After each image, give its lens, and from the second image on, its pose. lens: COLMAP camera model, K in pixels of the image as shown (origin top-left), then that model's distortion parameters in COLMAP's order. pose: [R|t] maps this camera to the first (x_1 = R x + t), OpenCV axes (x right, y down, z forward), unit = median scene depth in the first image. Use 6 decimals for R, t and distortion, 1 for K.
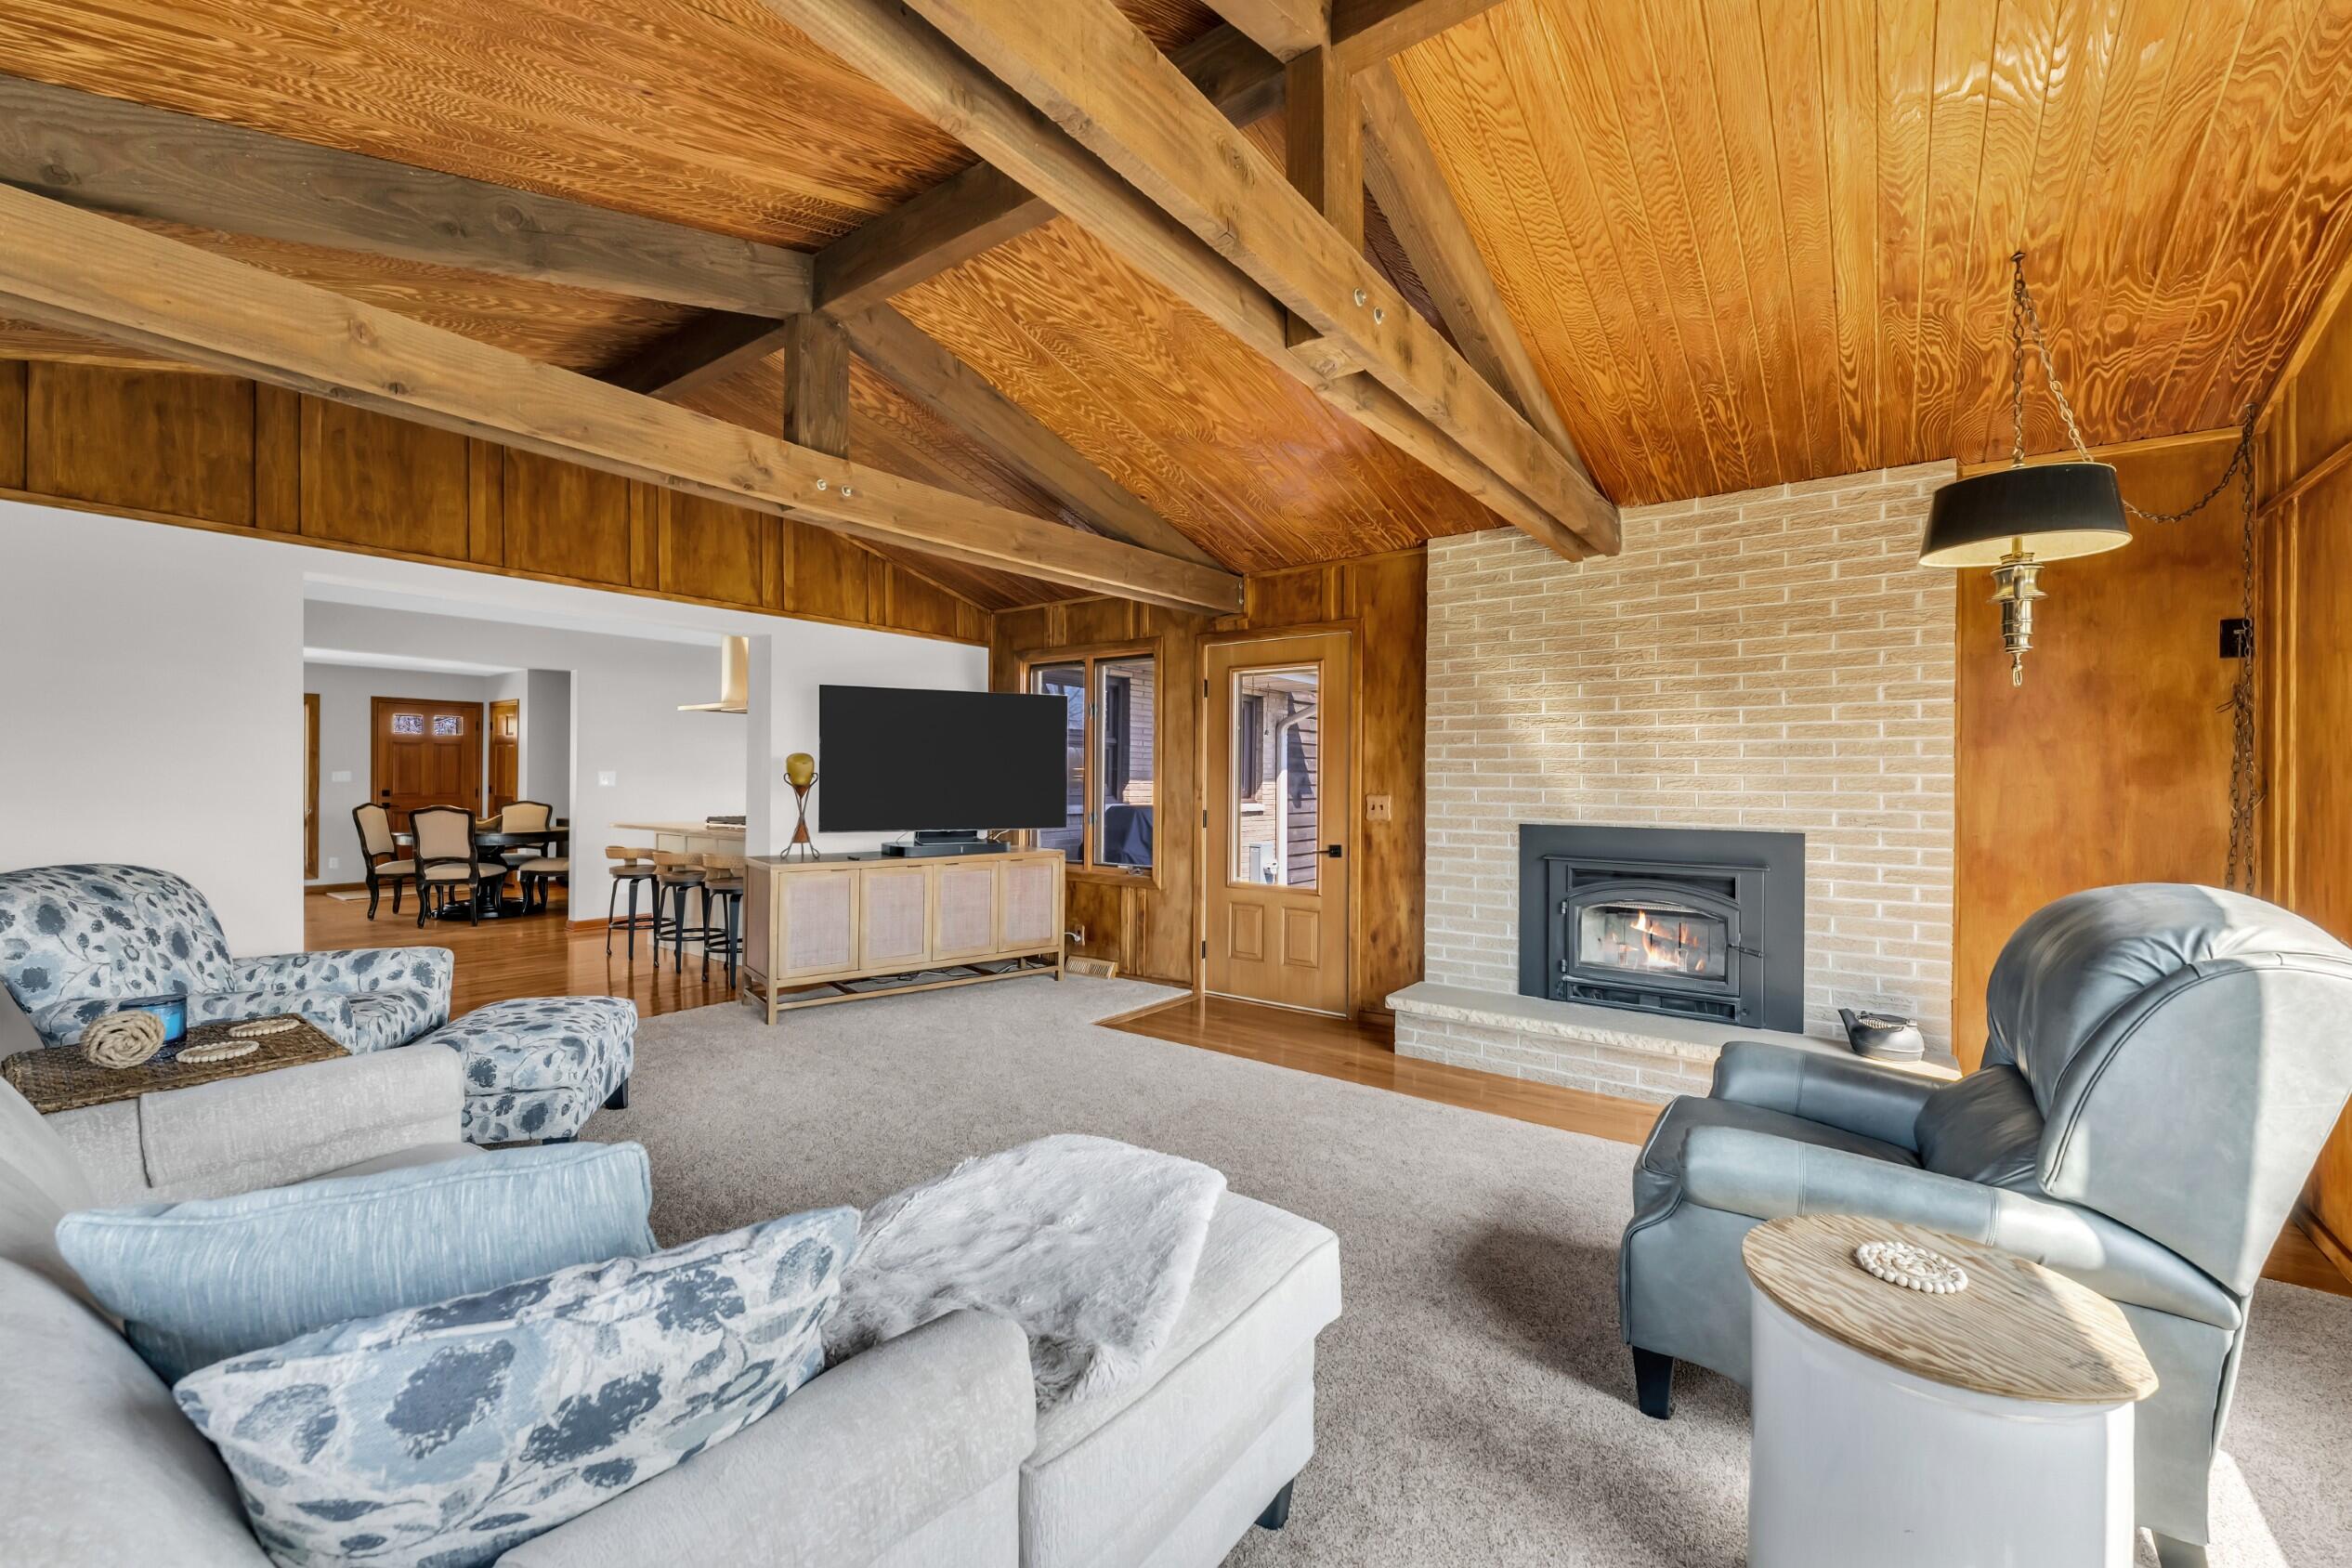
lens RADIAL K [[946.5, 0, 1171.8], [0, 946.5, 778.9], [0, 0, 1]] dist [-0.000342, -0.000069]
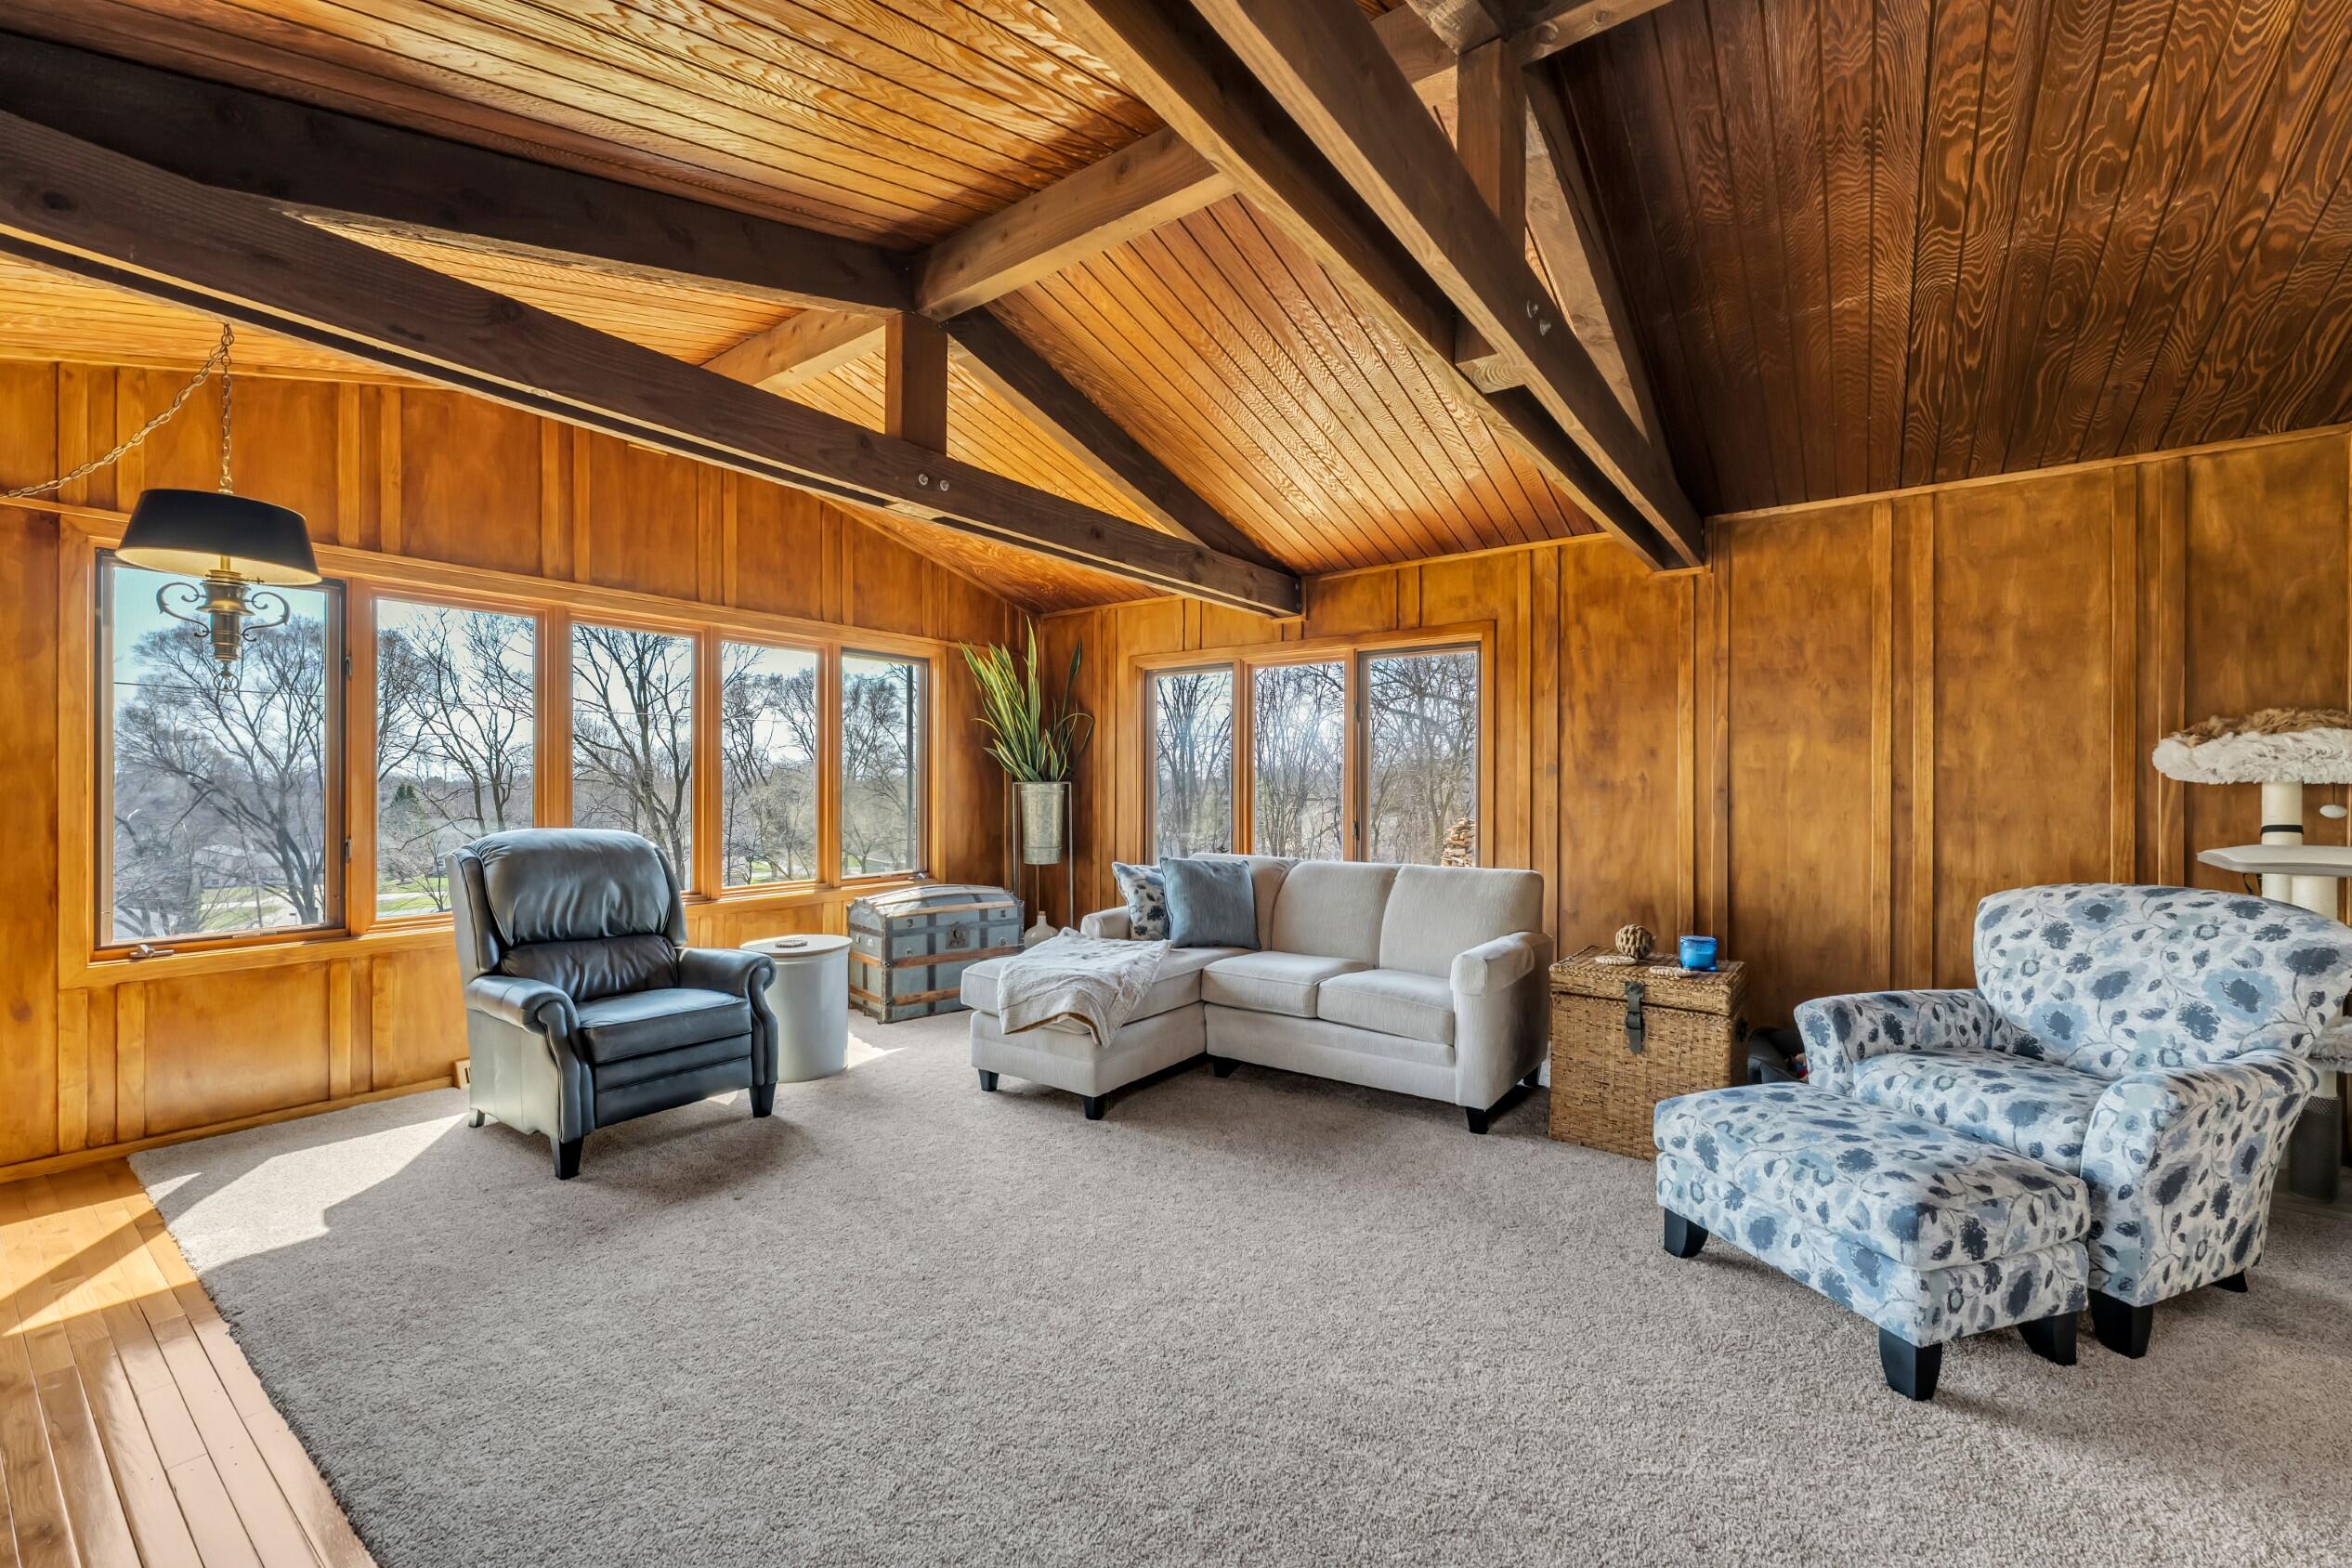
lens RADIAL K [[939.9, 0, 1167.4], [0, 939.9, 786.4], [0, 0, 1]] dist [0.006966, -0.000032]
pose [[-0.999941, -0.010145, -0.003803, -0.124131], [-0.010154, 0.999946, 0.002216, 0.000877], [0.003780, 0.002254, -0.999990, 1.274362]]
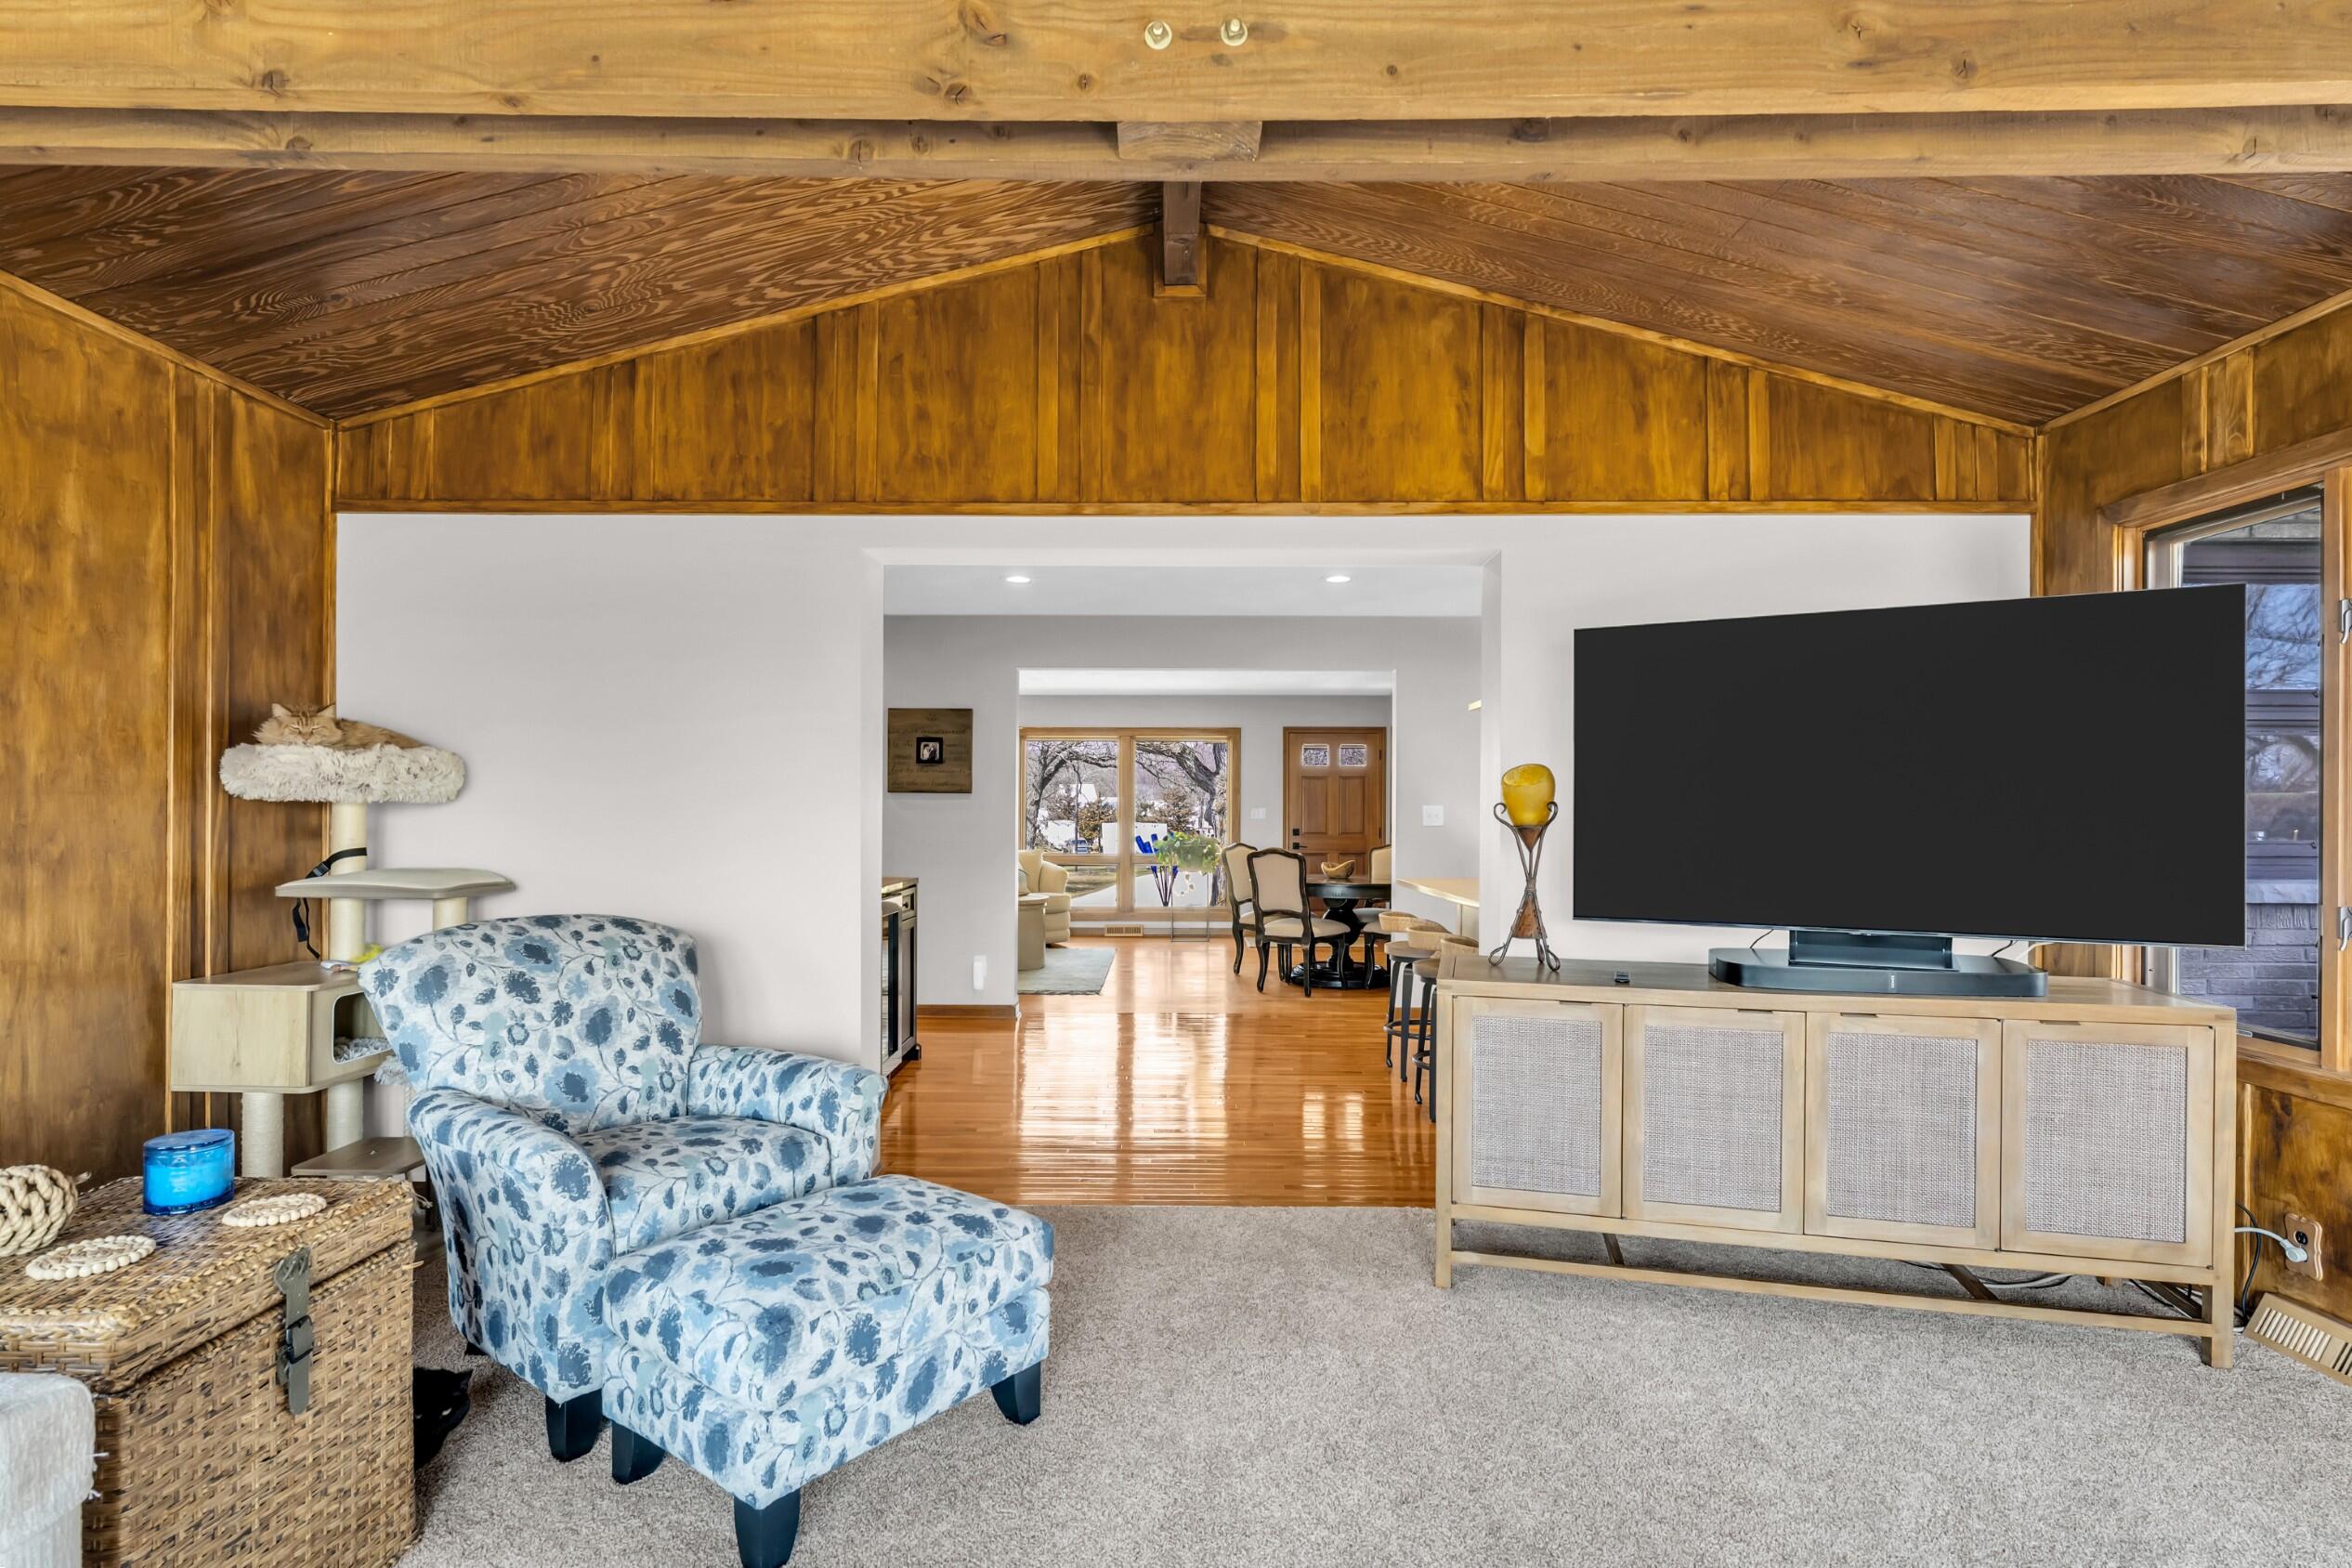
lens RADIAL K [[1171.1, 0, 1163.0], [0, 1171.1, 812.5], [0, 0, 1]] dist [-0.000926, -0.000138]
pose [[0.592734, -0.003683, -0.805390, 0.005567], [0.000580, 0.999991, -0.004147, 0.002132], [0.805398, 0.001991, 0.592731, 0.548660]]
